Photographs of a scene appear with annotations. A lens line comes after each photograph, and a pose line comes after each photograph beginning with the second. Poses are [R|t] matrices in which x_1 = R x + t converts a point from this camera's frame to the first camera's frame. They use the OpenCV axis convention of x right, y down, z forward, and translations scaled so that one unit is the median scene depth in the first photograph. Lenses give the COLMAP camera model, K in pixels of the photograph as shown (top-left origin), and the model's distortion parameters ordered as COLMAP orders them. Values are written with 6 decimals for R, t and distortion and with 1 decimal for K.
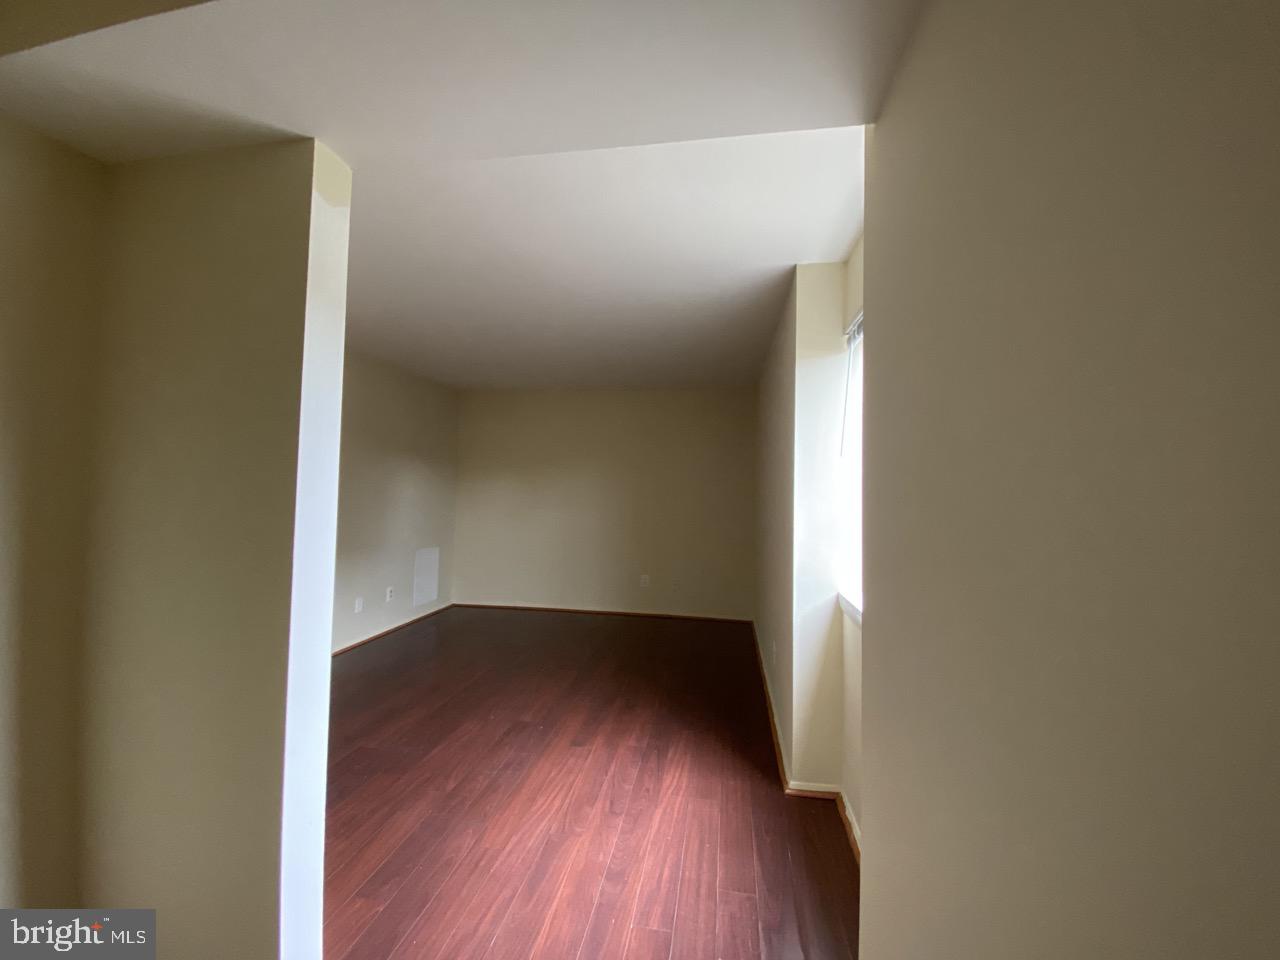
lens RADIAL K [[526.7, 0, 640.0], [0, 526.7, 471.5], [0, 0, 1]] dist [0.064220, -0.000143]
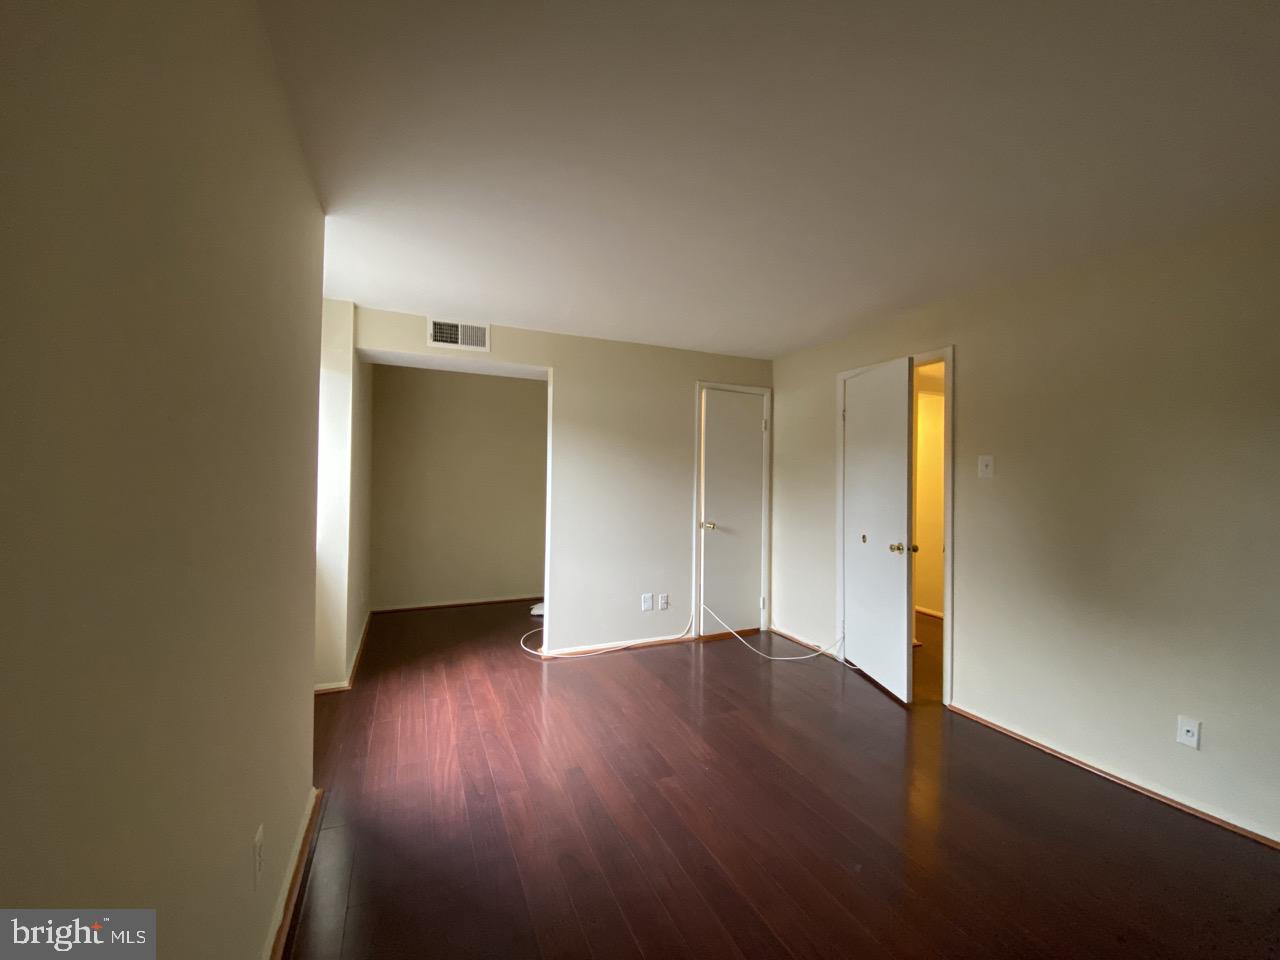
lens RADIAL K [[526.7, 0, 640.0], [0, 526.7, 471.5], [0, 0, 1]] dist [0.064220, -0.000143]
pose [[-0.837948, -0.035360, -0.544604, 0.337260], [-0.008103, 0.998595, -0.052370, 0.069269], [0.545690, -0.039470, -0.837057, 2.090816]]
